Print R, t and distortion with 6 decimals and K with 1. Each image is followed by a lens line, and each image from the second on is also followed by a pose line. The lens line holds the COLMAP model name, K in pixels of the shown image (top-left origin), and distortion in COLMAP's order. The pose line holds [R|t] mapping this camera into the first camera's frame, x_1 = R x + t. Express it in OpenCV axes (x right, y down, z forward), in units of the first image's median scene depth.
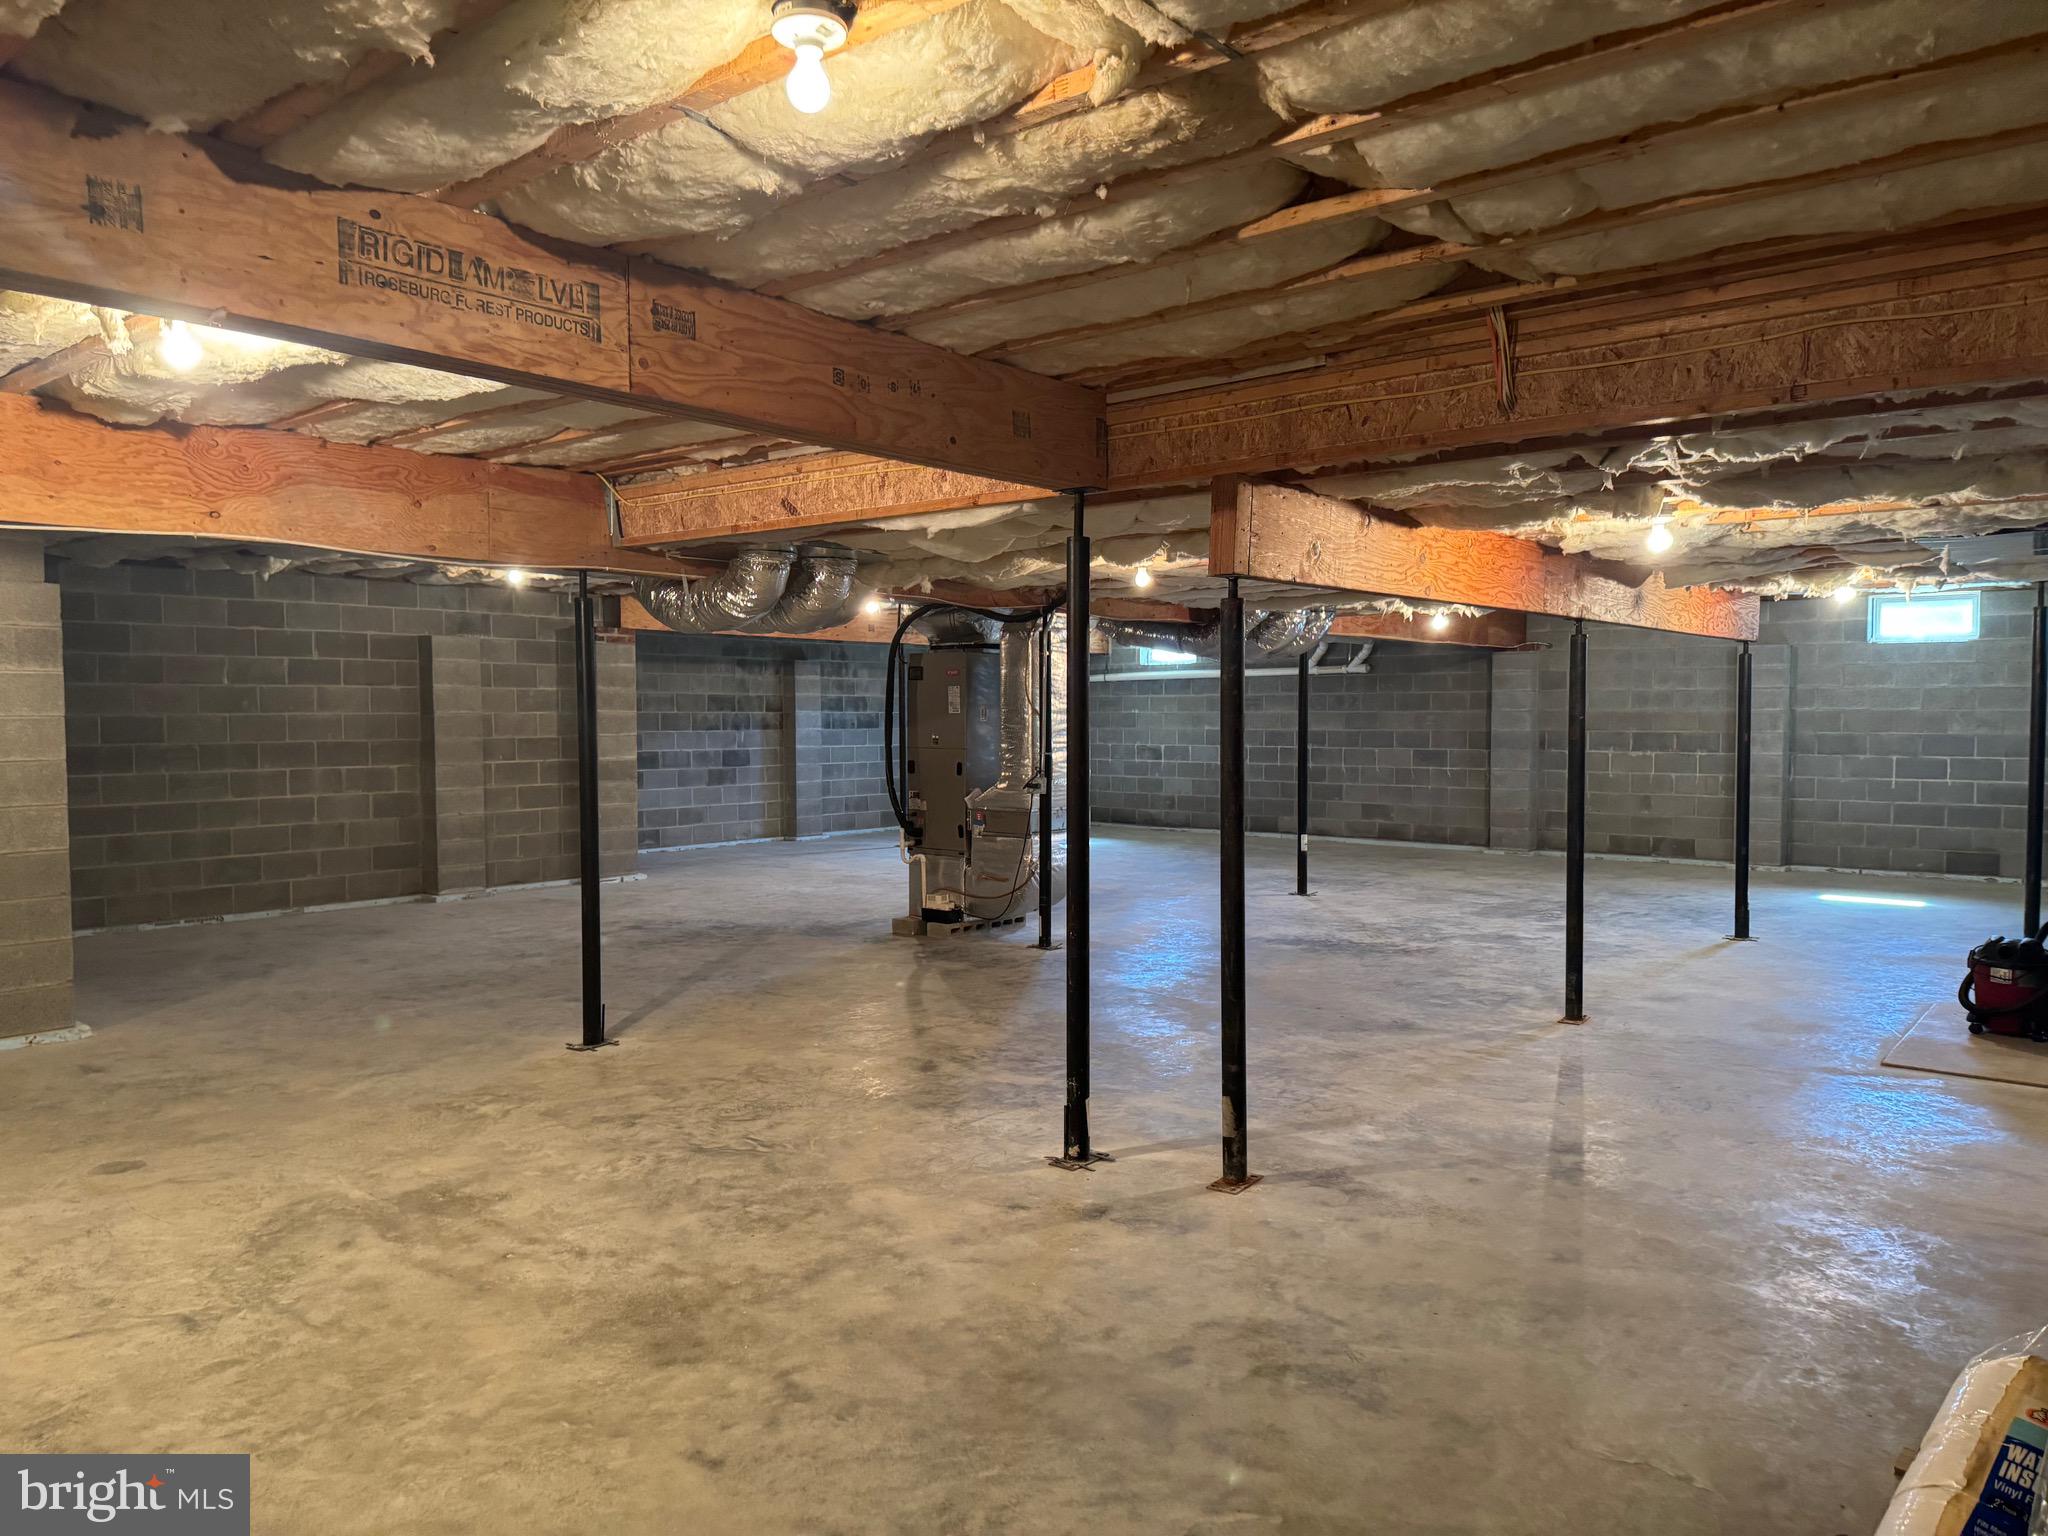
lens RADIAL K [[1445.9, 0, 1022.2], [0, 1445.9, 766.7], [0, 0, 1]] dist [0.063049, -0.089590]
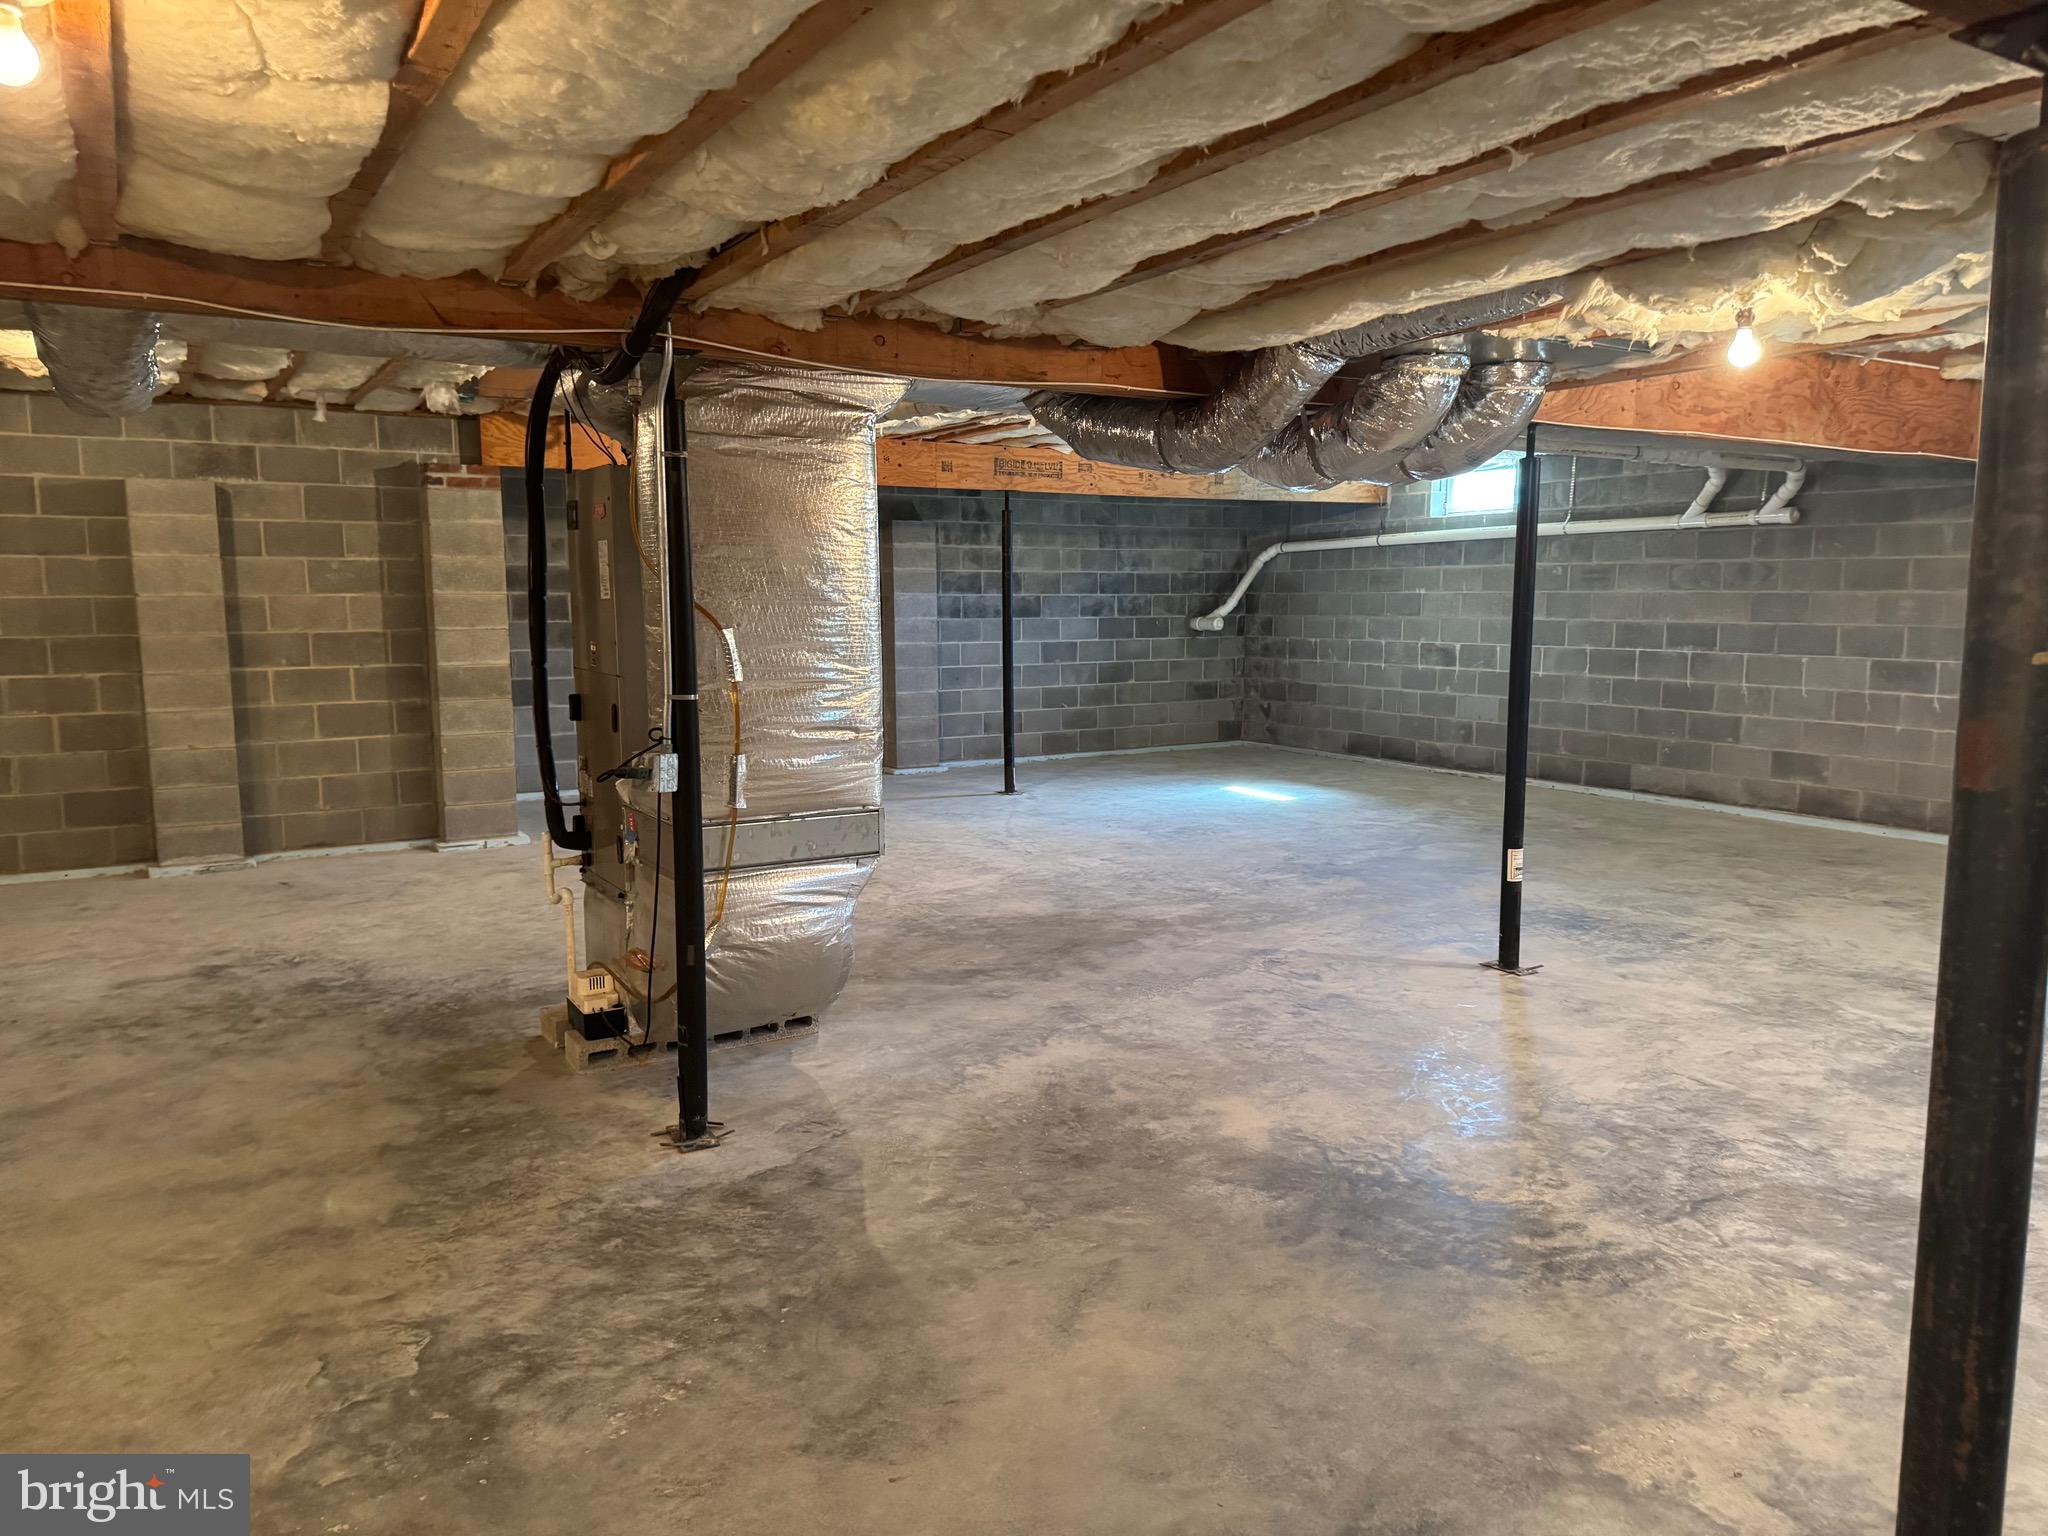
lens RADIAL K [[1445.9, 0, 1025.7], [0, 1445.9, 780.5], [0, 0, 1]] dist [0.063049, -0.089590]
pose [[0.945735, 0.041552, -0.322271, 0.179981], [-0.011589, 0.995472, 0.094343, -0.018703], [0.324732, -0.085489, 0.941935, 0.448869]]
